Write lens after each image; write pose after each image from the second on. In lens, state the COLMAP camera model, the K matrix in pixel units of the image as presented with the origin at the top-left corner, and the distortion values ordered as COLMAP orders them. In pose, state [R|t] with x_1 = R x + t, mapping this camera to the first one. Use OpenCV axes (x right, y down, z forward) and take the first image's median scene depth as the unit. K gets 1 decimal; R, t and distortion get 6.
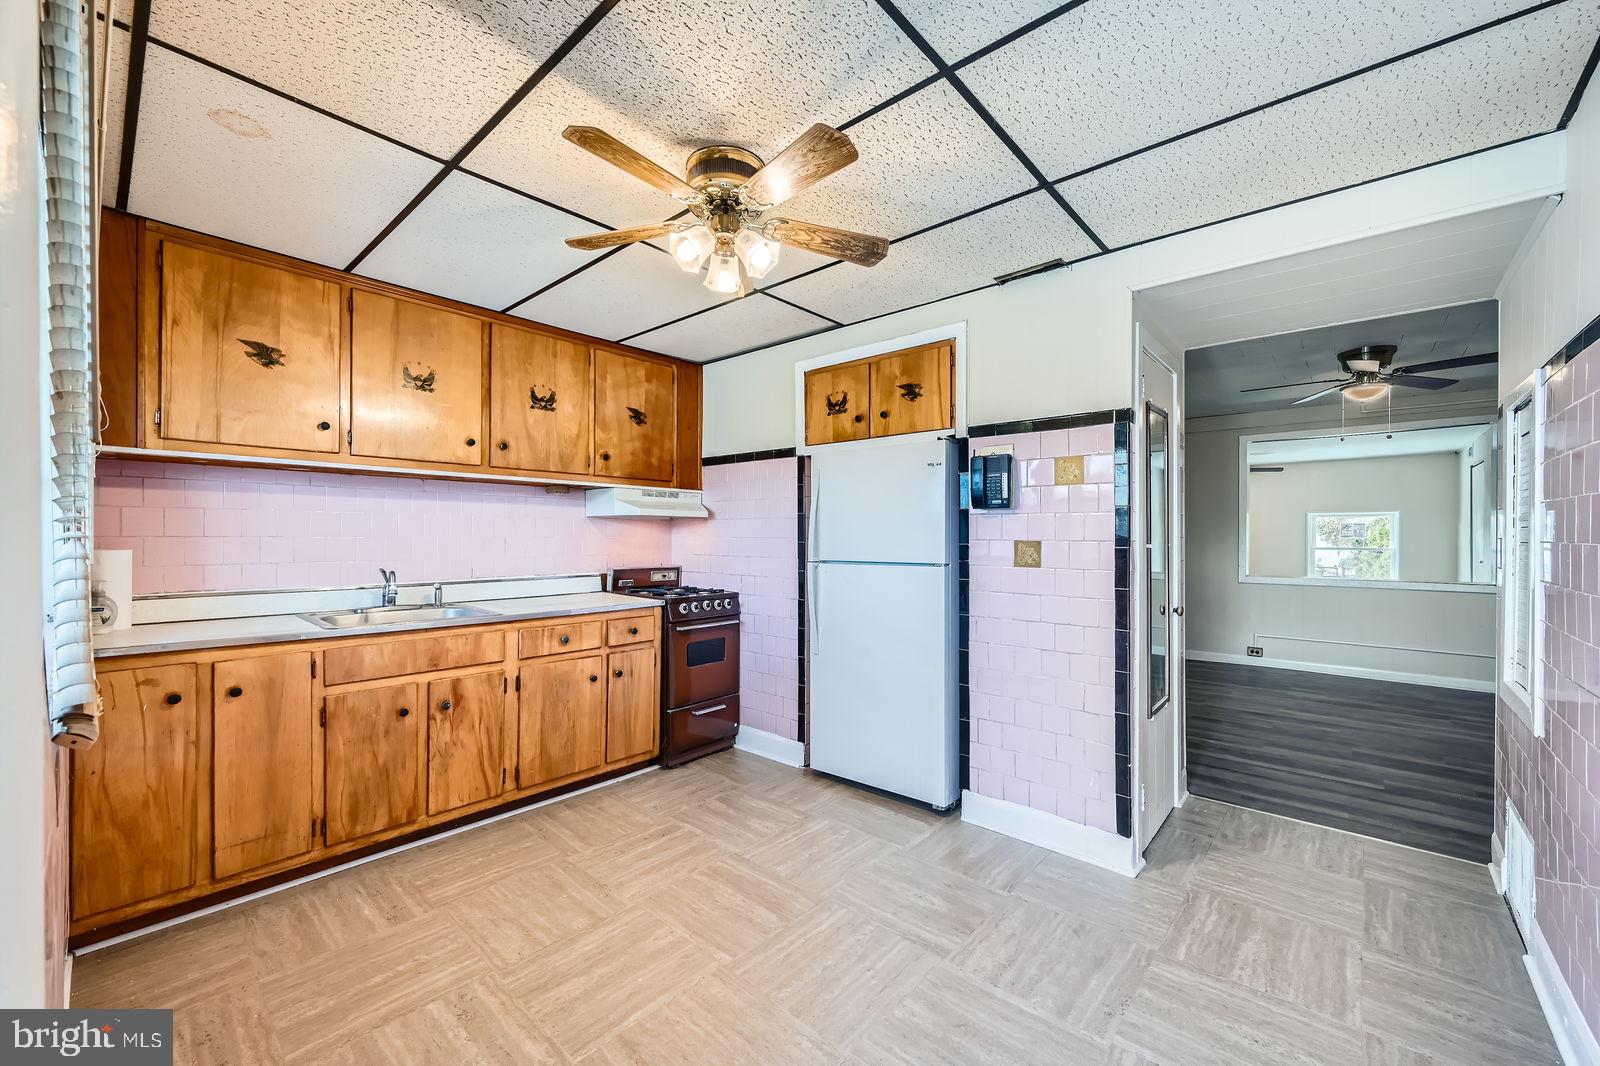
lens RADIAL K [[655.1, 0, 800.0], [0, 655.1, 533.0], [0, 0, 1]] dist [-0.002878, -0.000176]
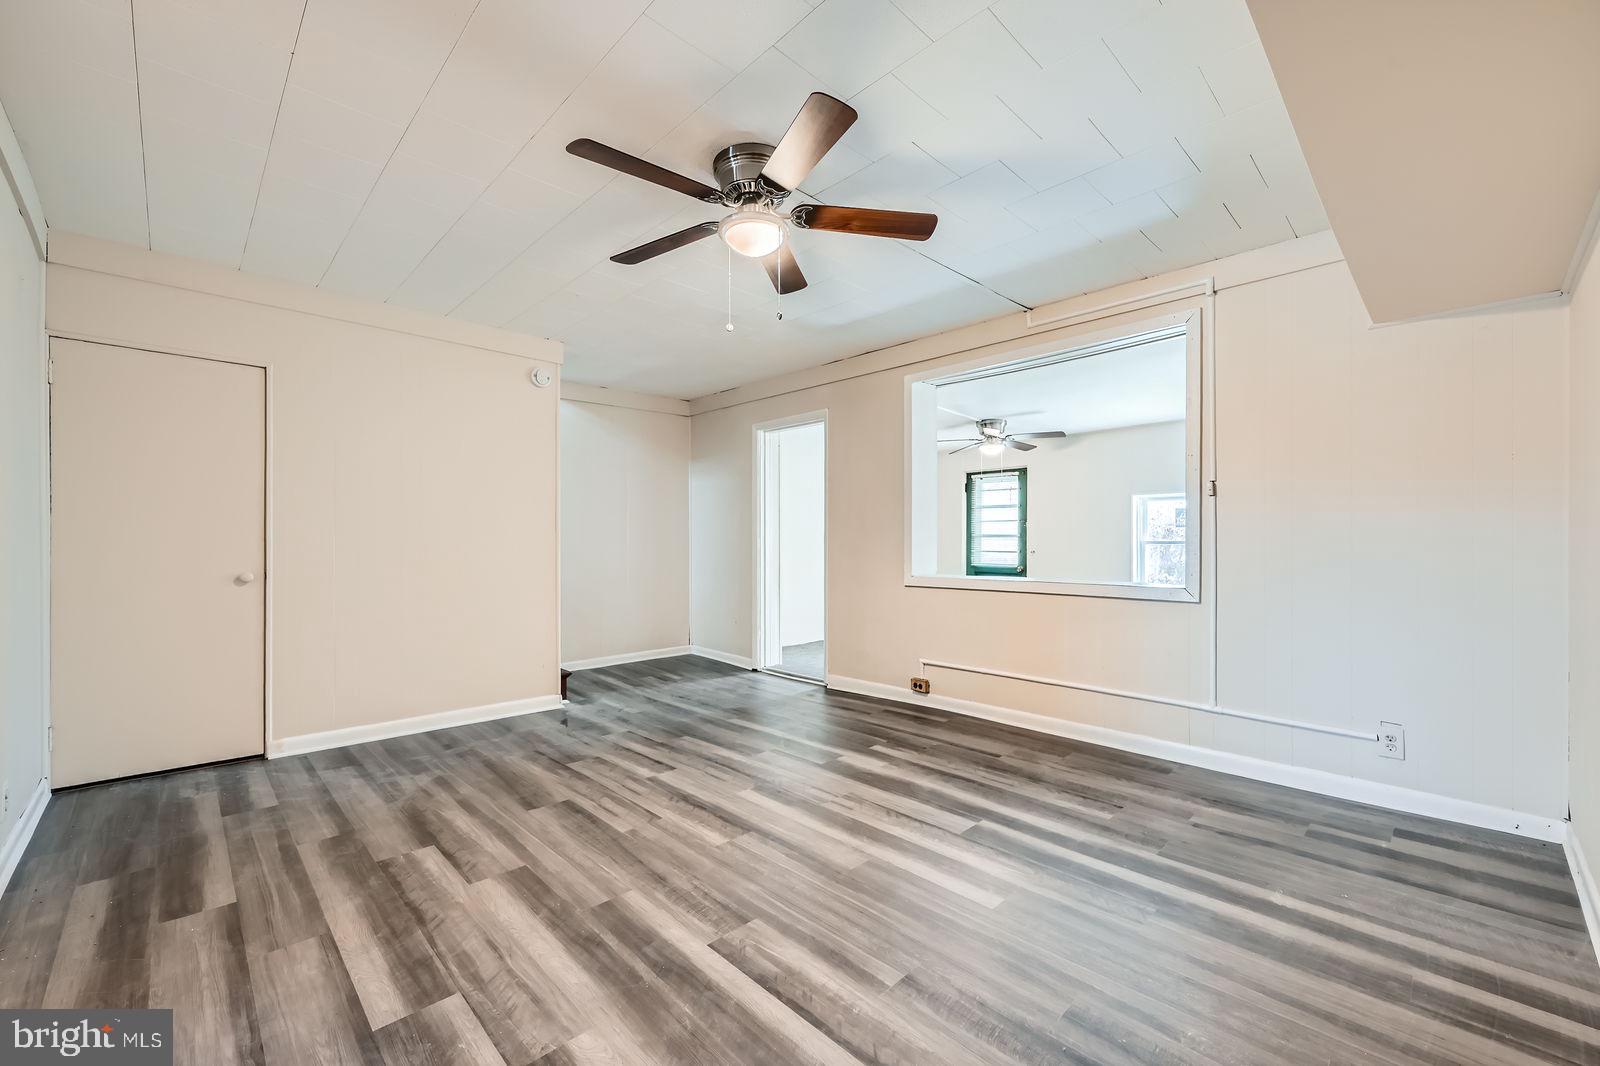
lens RADIAL K [[655.1, 0, 800.0], [0, 655.1, 533.0], [0, 0, 1]] dist [-0.002878, -0.000176]
pose [[0.994575, 0.008266, -0.103696, 1.079145], [-0.006925, 0.999888, 0.013292, 0.008784], [0.103794, -0.012502, 0.994520, 0.469143]]
